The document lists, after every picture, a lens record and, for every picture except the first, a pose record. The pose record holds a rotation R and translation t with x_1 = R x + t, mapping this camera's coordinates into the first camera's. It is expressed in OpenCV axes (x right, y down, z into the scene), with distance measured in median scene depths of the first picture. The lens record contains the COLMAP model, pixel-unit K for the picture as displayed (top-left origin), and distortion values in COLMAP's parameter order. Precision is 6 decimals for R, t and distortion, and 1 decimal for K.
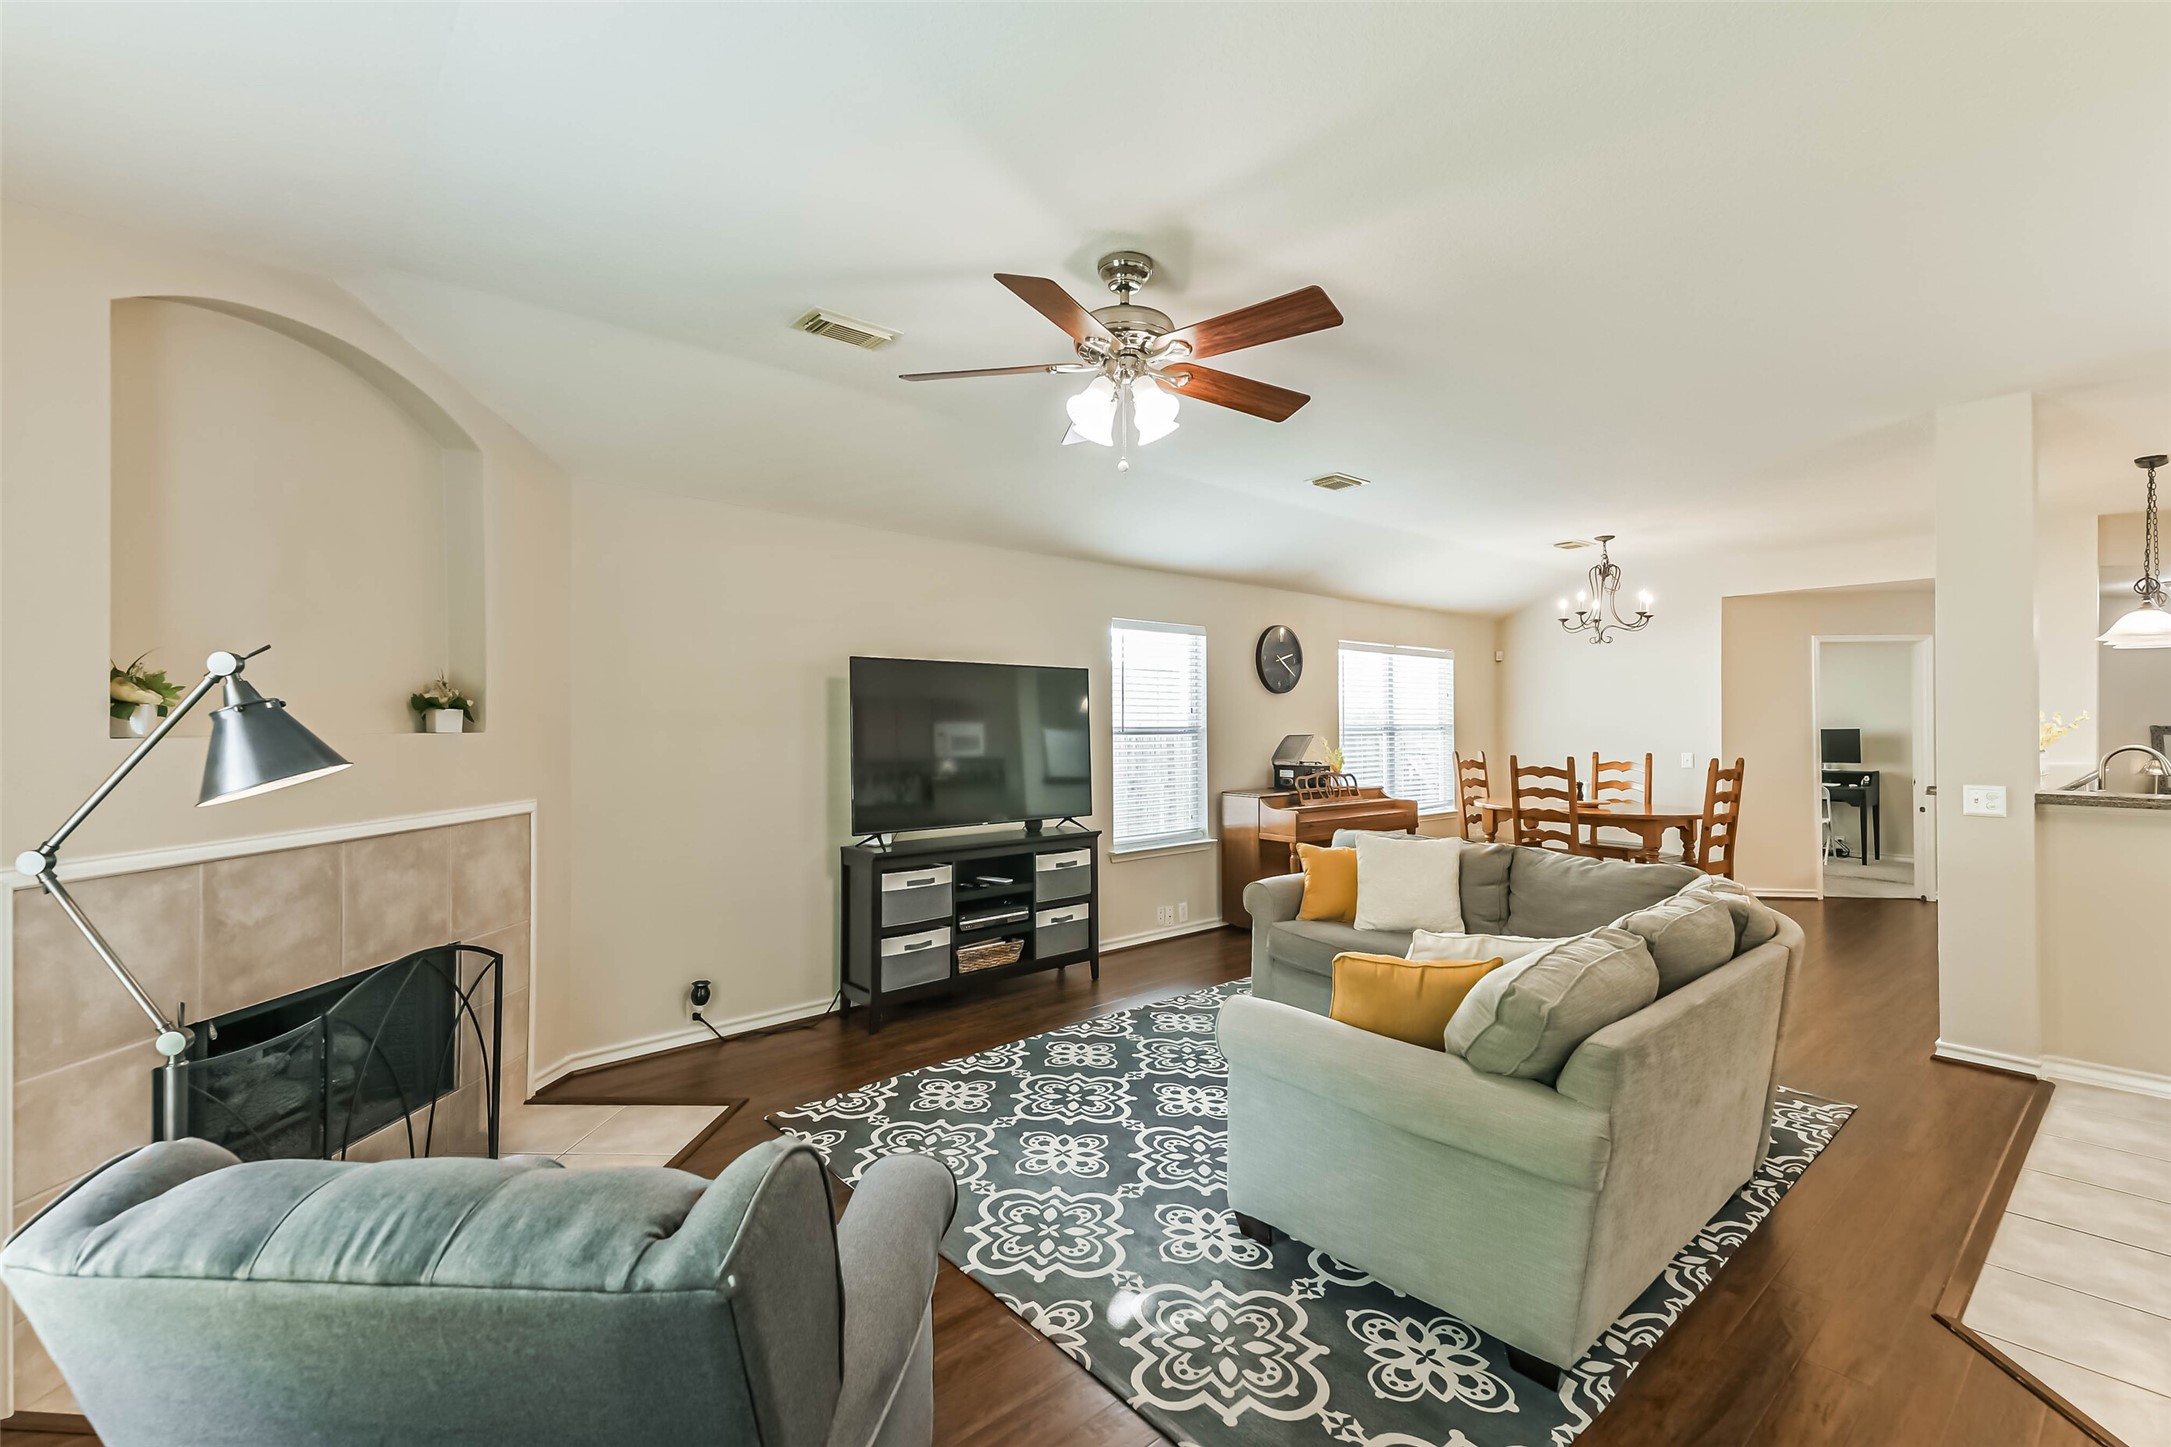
lens RADIAL K [[922.6, 0, 1071.9], [0, 922.6, 722.3], [0, 0, 1]] dist [0.053455, -0.015227]
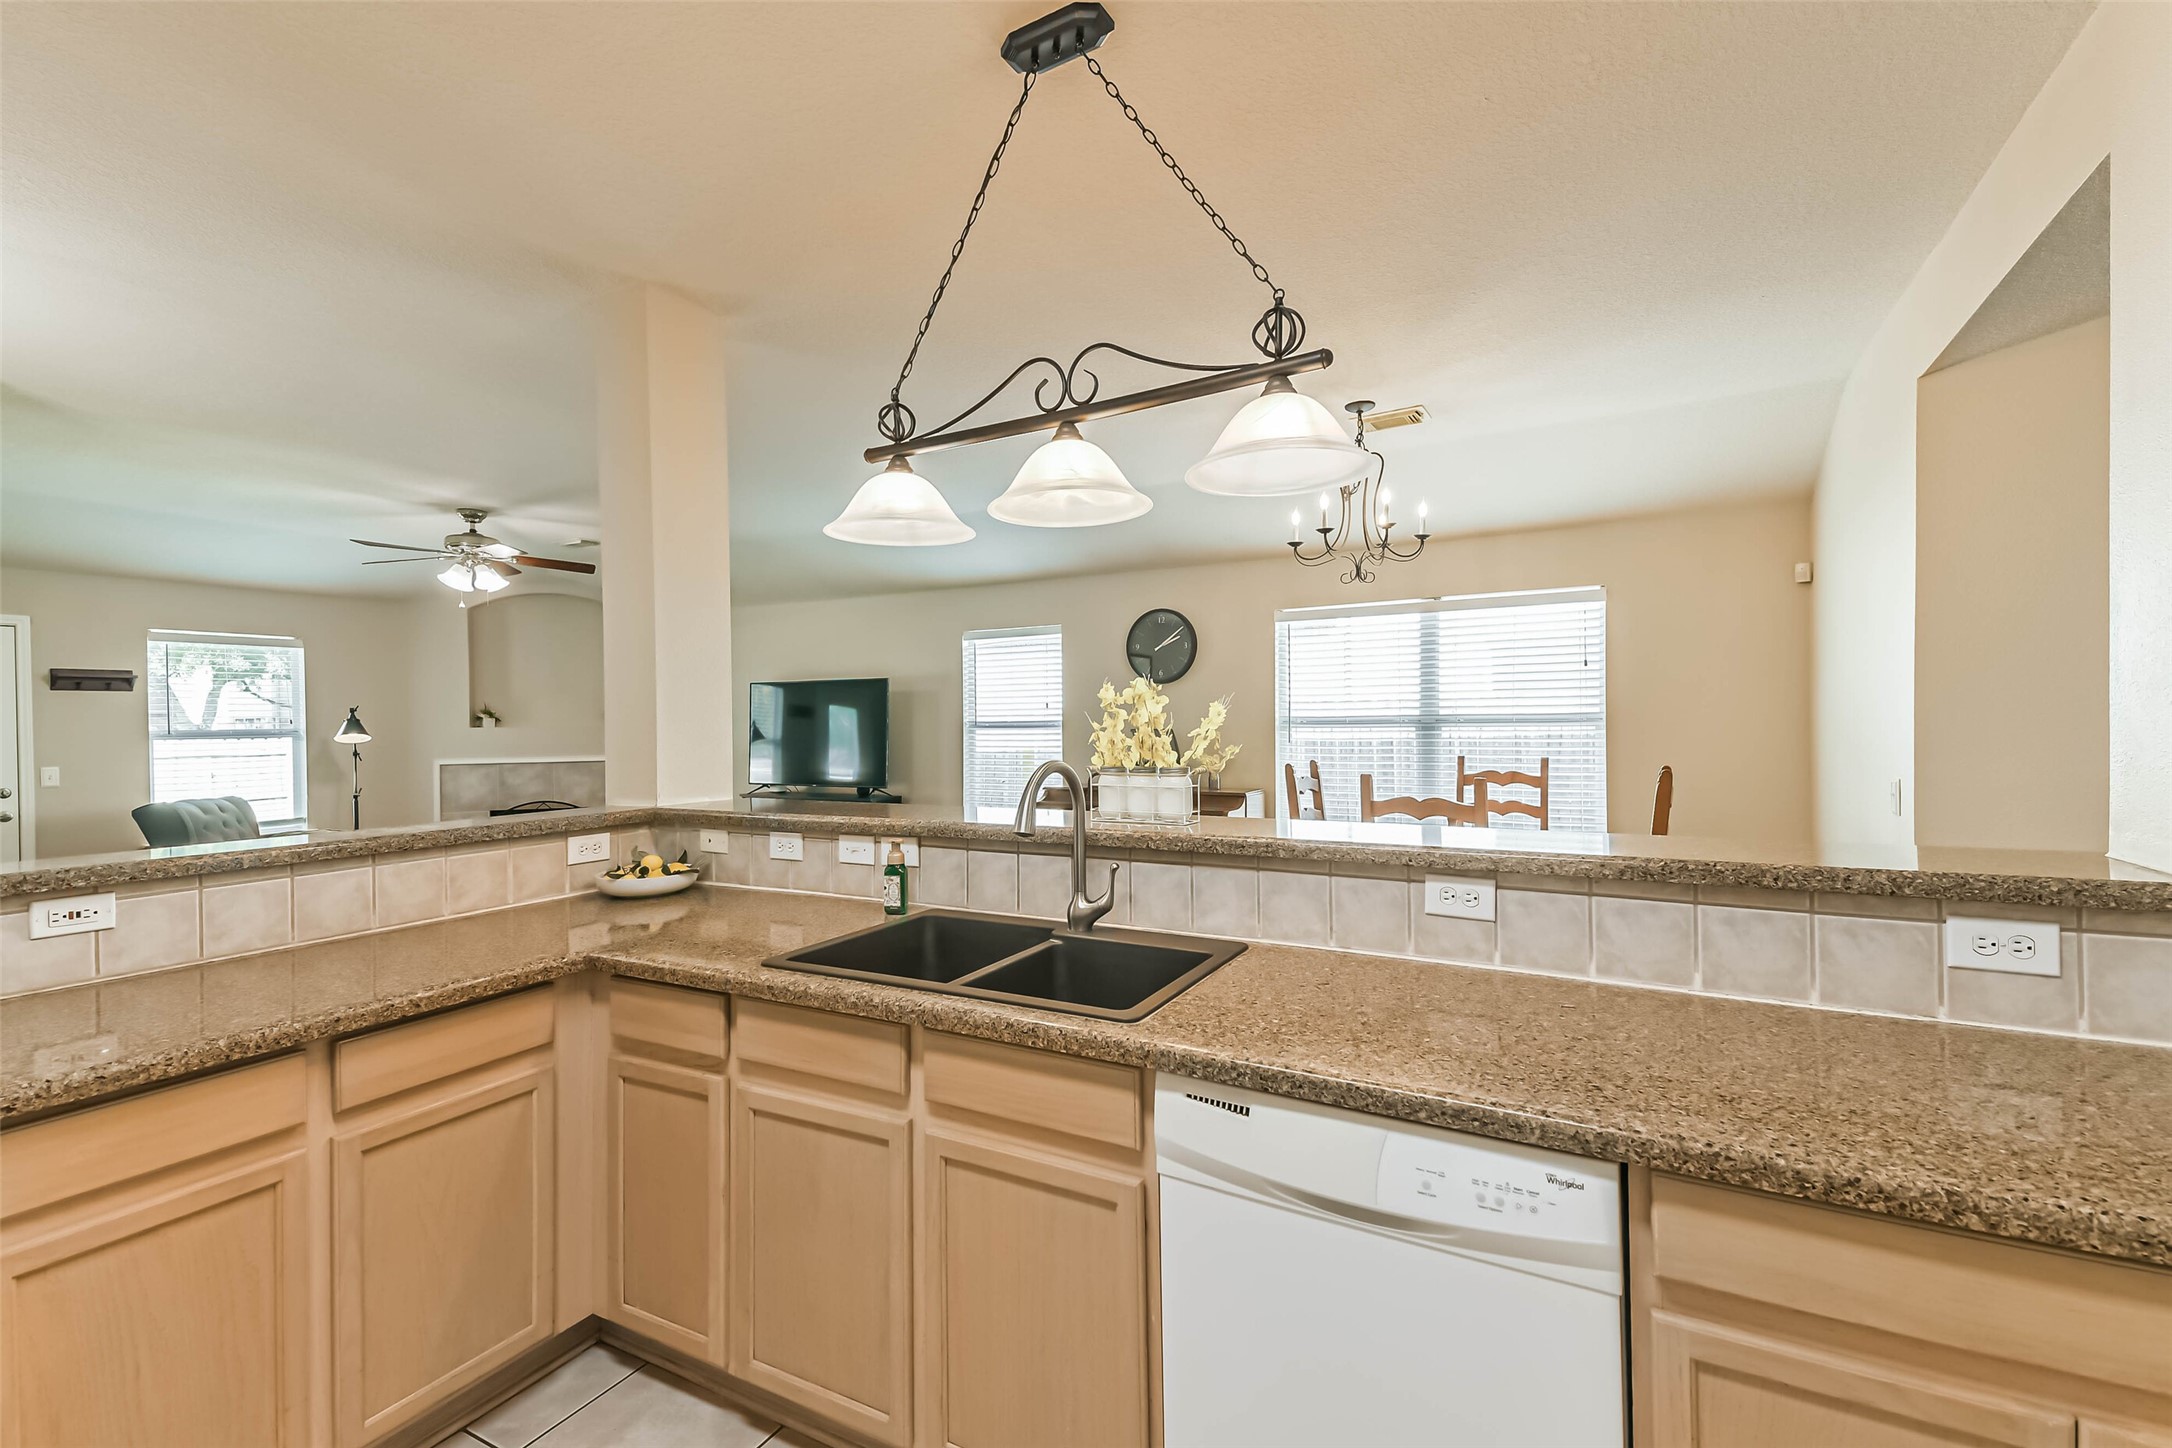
lens RADIAL K [[923.1, 0, 1086.5], [0, 923.1, 726.2], [0, 0, 1]] dist [0.053455, -0.015227]
pose [[0.371616, 0.002144, -0.928384, 1.065332], [0.010561, 0.999923, 0.006536, 0.004293], [0.928327, -0.012233, 0.371565, 0.606335]]
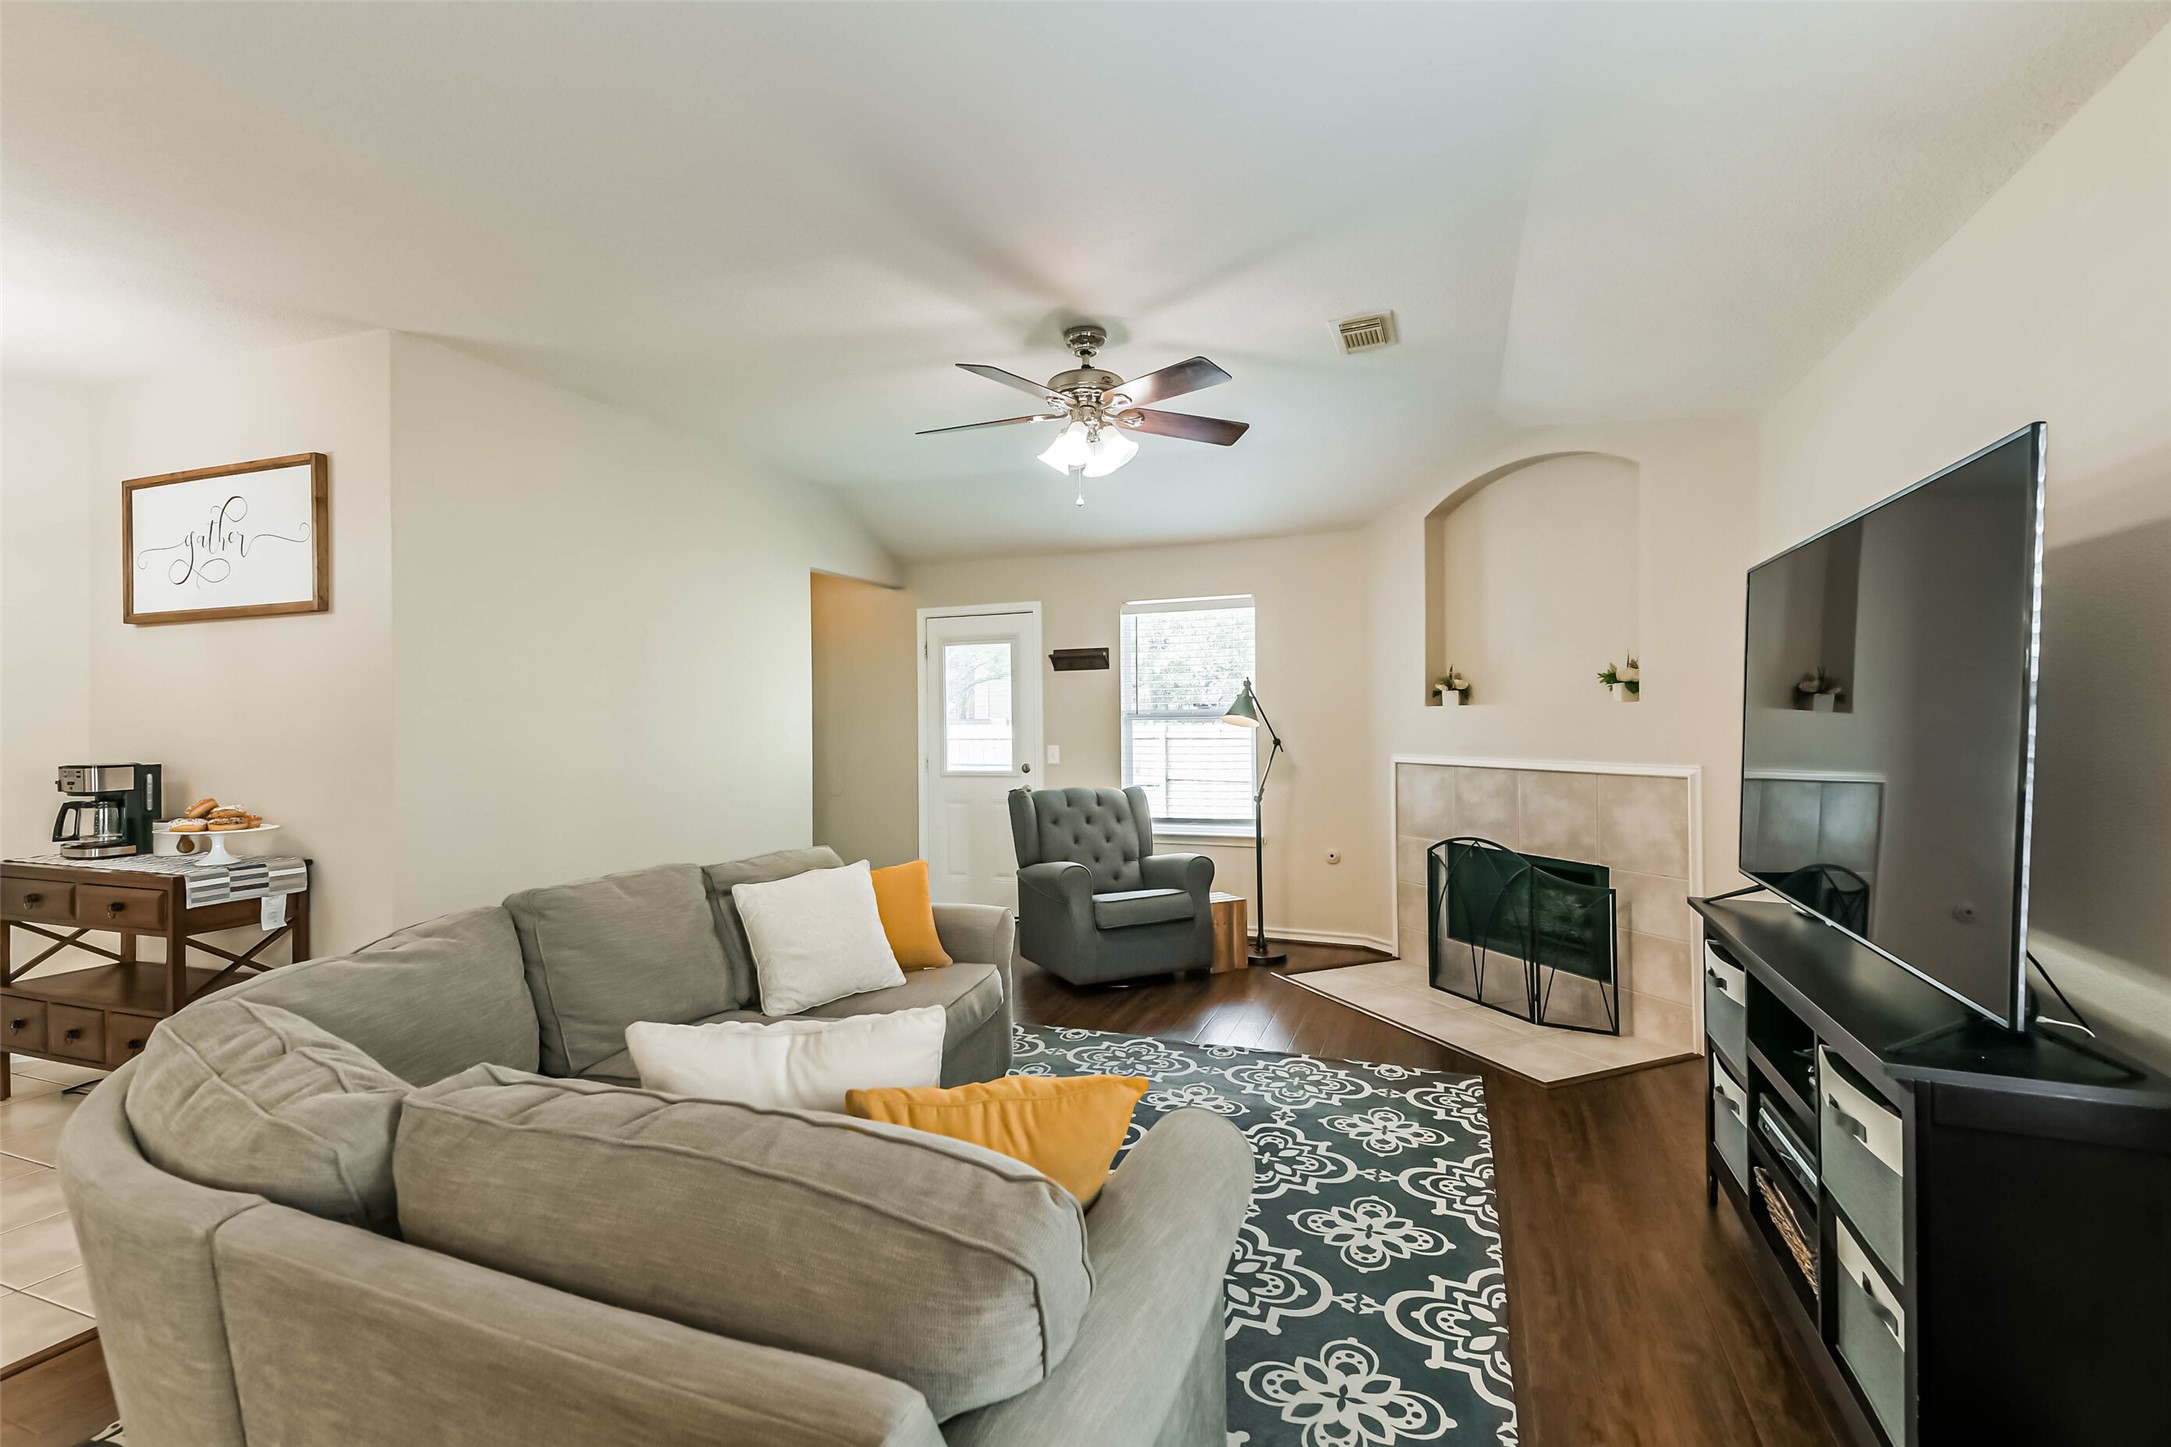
lens RADIAL K [[922.6, 0, 1093.2], [0, 922.6, 719.1], [0, 0, 1]] dist [0.053455, -0.015227]
pose [[-0.871021, 0.010113, -0.491141, 0.270942], [0.010457, 0.999943, 0.002043, 0.011785], [0.491134, -0.003356, -0.871077, 0.845228]]
